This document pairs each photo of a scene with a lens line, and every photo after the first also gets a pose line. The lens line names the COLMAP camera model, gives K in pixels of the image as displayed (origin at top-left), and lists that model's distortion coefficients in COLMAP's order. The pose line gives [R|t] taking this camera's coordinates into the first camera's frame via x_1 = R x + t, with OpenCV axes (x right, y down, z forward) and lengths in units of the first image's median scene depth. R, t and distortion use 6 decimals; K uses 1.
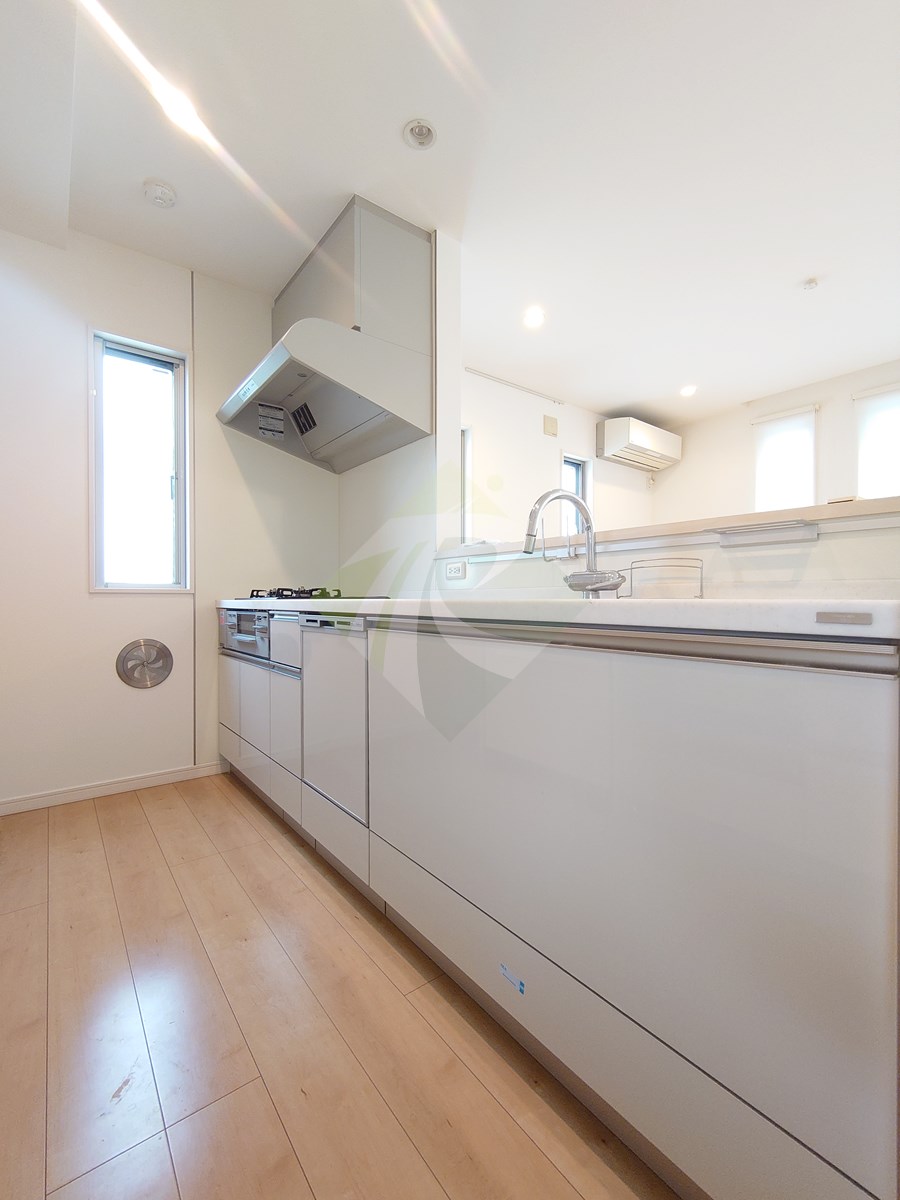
lens RADIAL K [[519.0, 0, 449.0], [0, 519.0, 600.7], [0, 0, 1]] dist [0.004521, 0.000487]
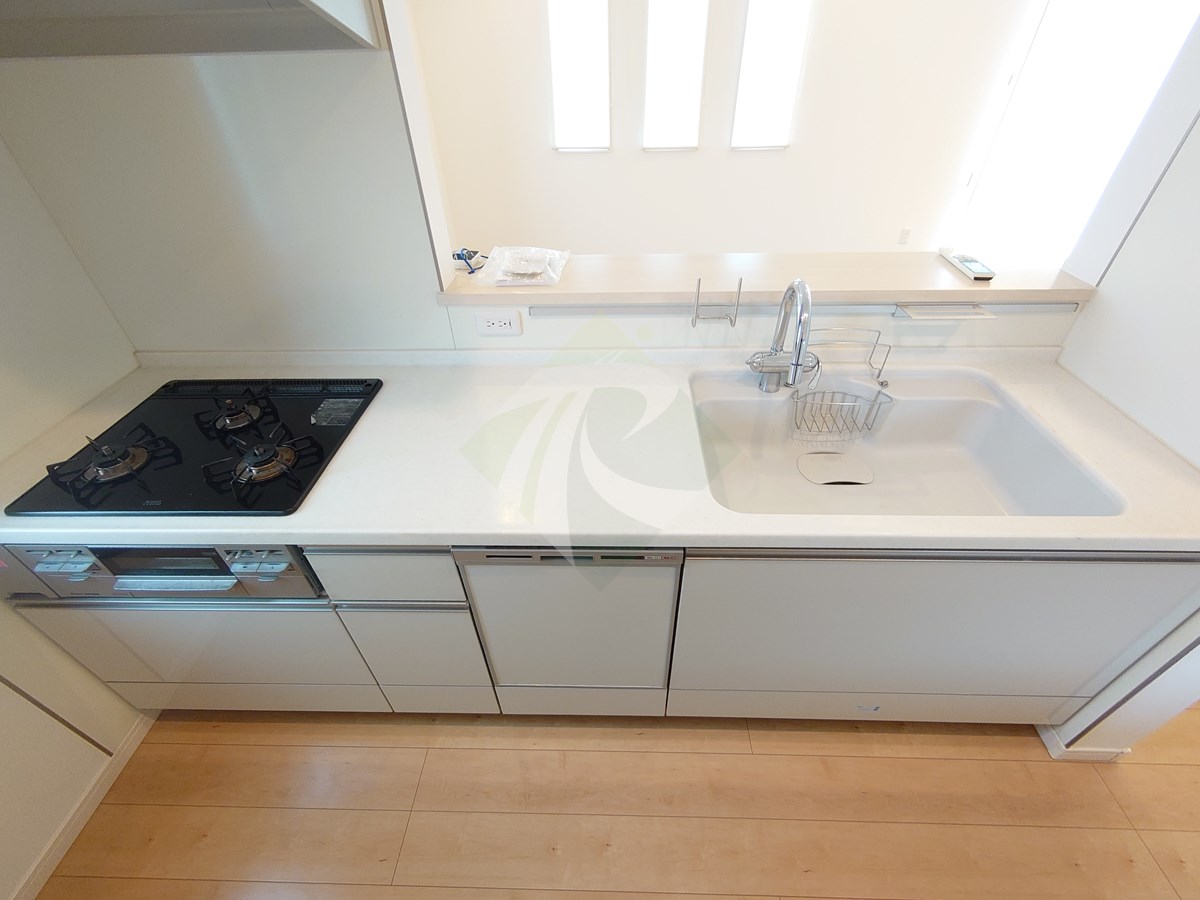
lens RADIAL K [[519.0, 0, 601.8], [0, 519.0, 446.6], [0, 0, 1]] dist [0.004521, 0.000487]
pose [[0.629582, -0.493138, 0.600367, -0.651840], [0.021585, 0.783543, 0.620962, -0.587068], [-0.776634, -0.377988, 0.503949, 0.839237]]
